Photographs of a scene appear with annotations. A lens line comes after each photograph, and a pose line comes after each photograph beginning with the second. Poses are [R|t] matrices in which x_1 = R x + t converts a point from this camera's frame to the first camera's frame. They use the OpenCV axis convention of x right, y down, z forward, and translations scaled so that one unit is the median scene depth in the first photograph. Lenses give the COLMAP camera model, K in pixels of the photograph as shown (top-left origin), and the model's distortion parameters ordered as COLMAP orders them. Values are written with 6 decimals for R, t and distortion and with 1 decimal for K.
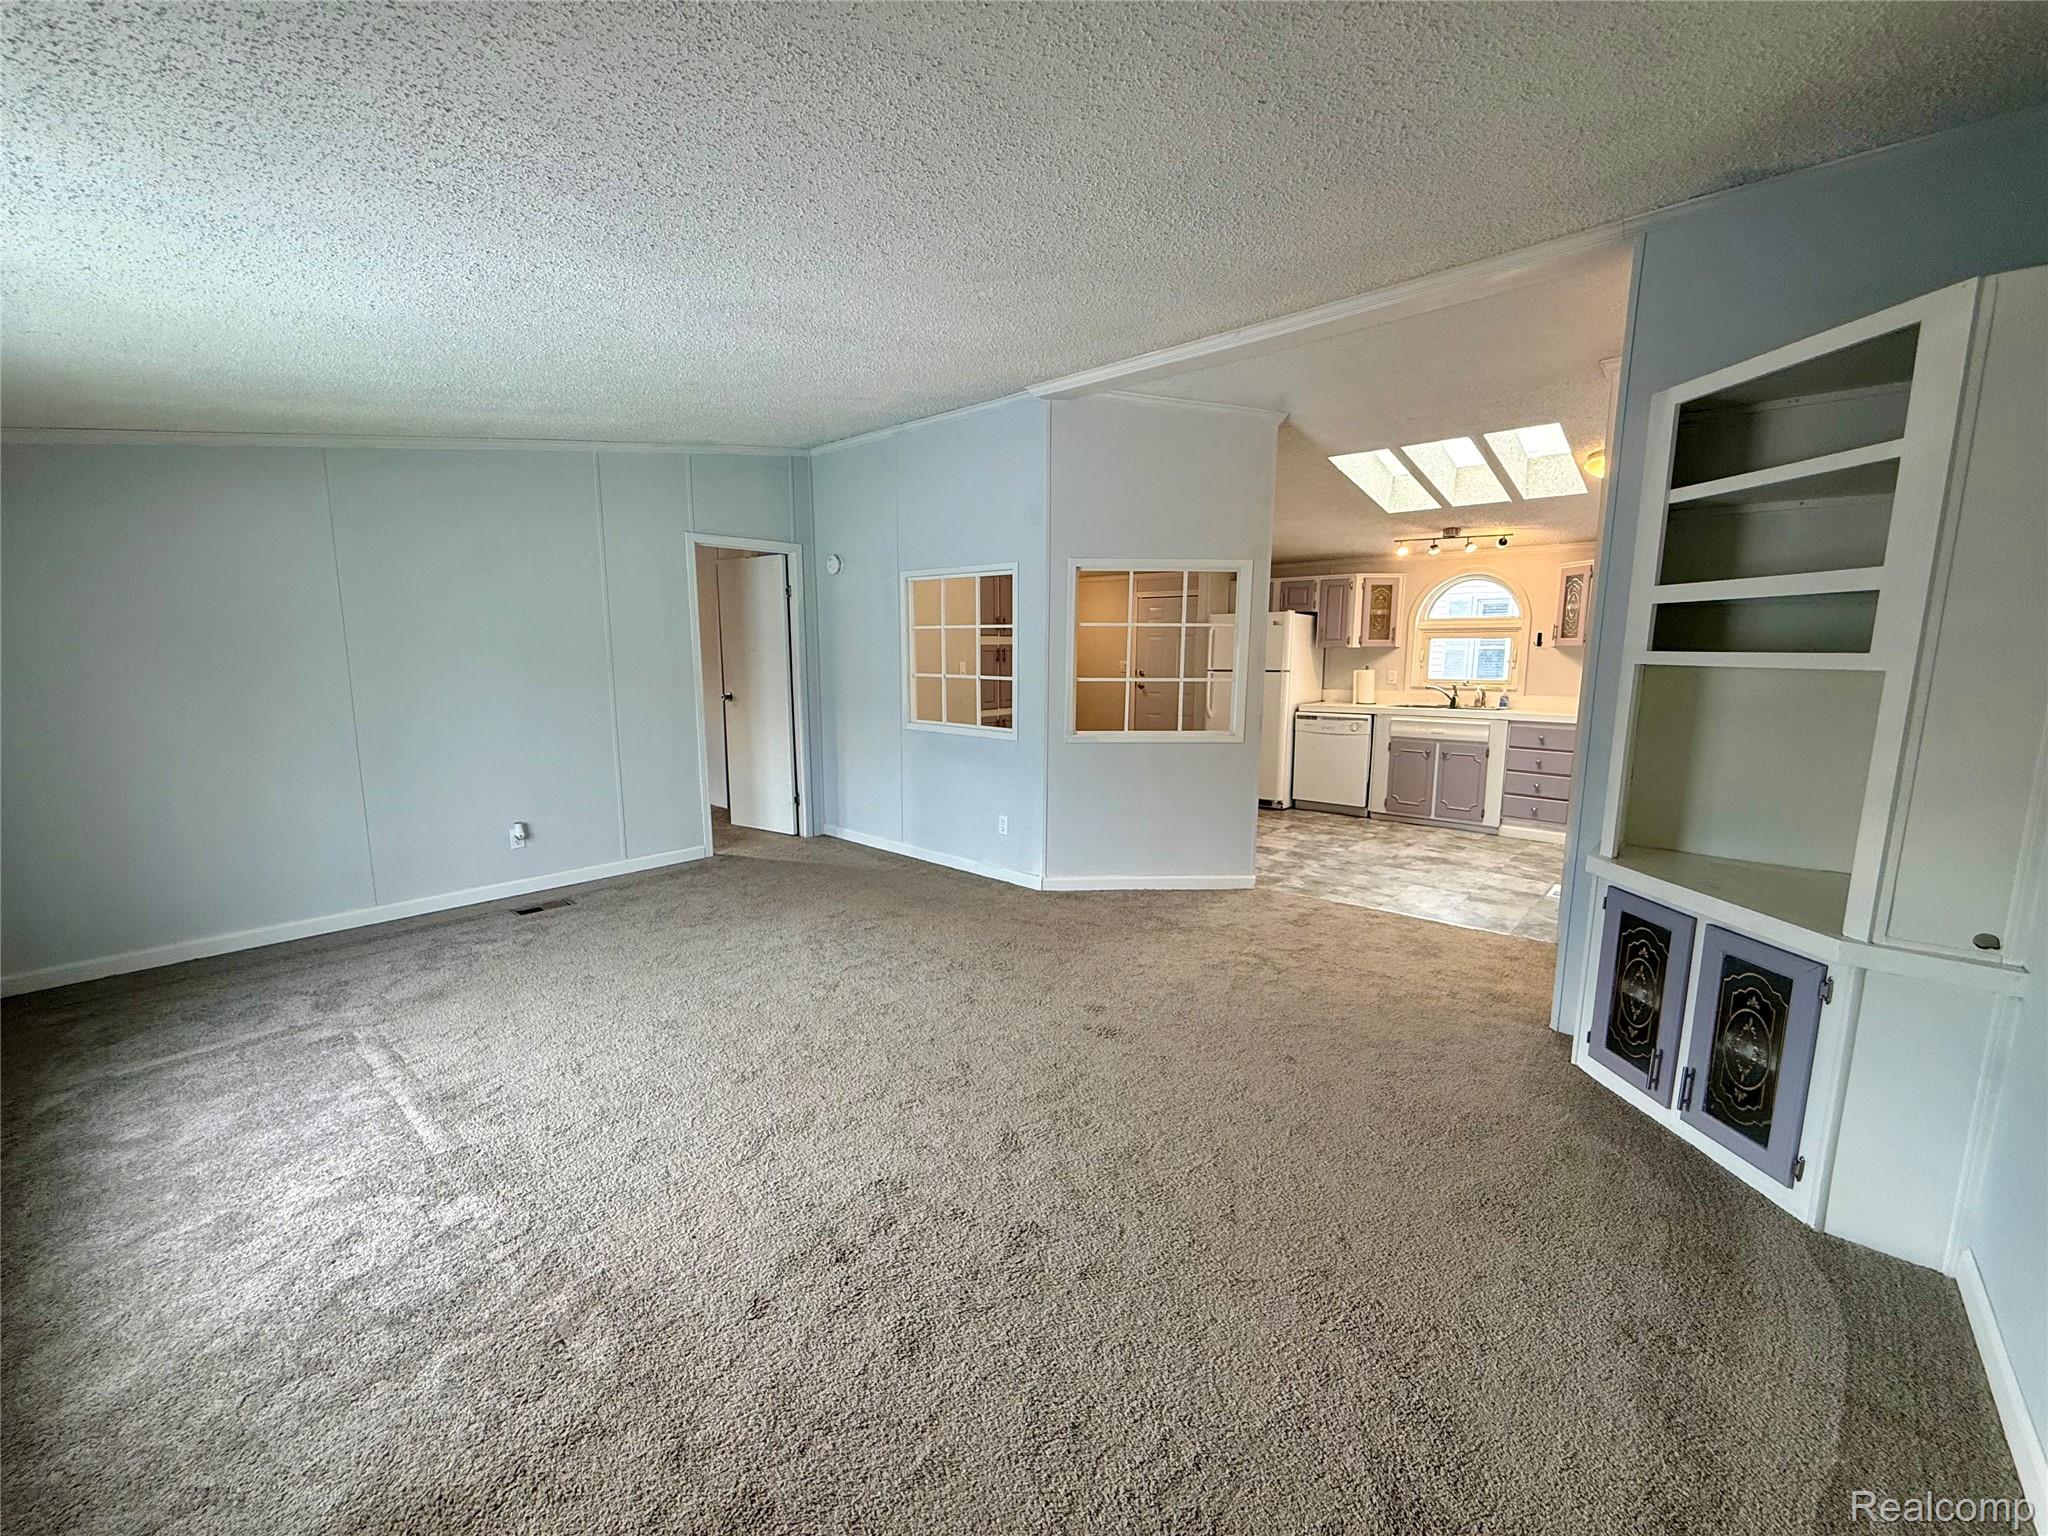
lens RADIAL K [[816.5, 0, 1015.1], [0, 816.5, 766.0], [0, 0, 1]] dist [0.001133, -0.000167]
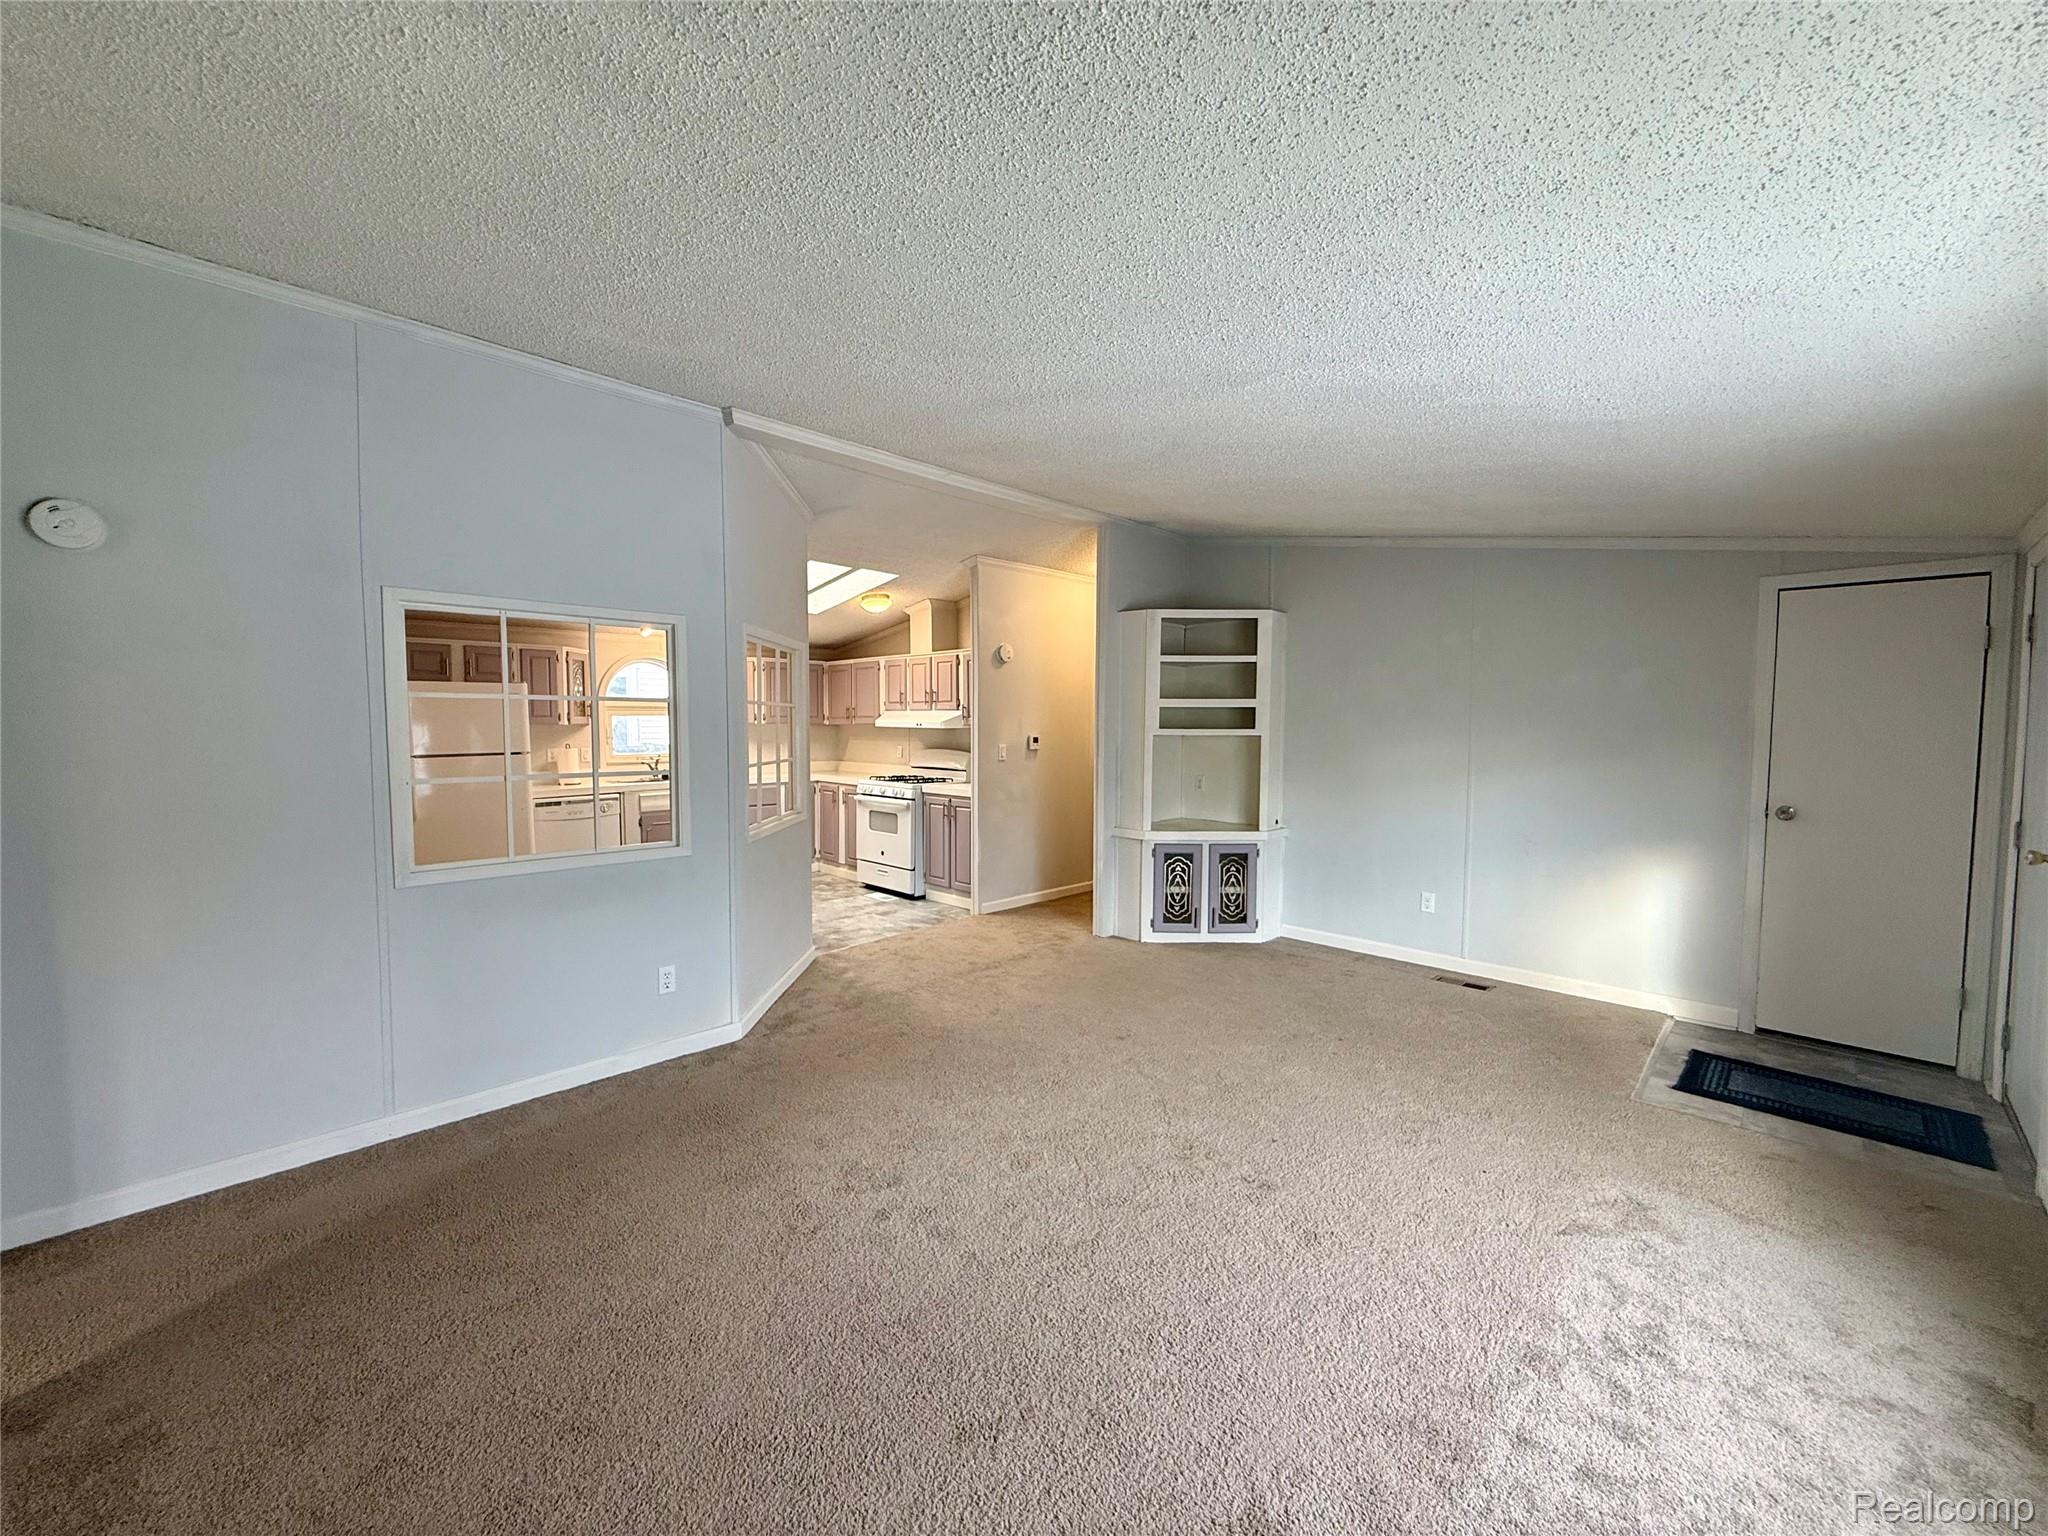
lens RADIAL K [[816.5, 0, 1013.4], [0, 816.5, 767.3], [0, 0, 1]] dist [0.001133, -0.000167]
pose [[0.057835, -0.058657, 0.996601, -0.534079], [0.142120, 0.988589, 0.049938, -0.079030], [-0.988158, 0.138749, 0.065512, 0.490133]]
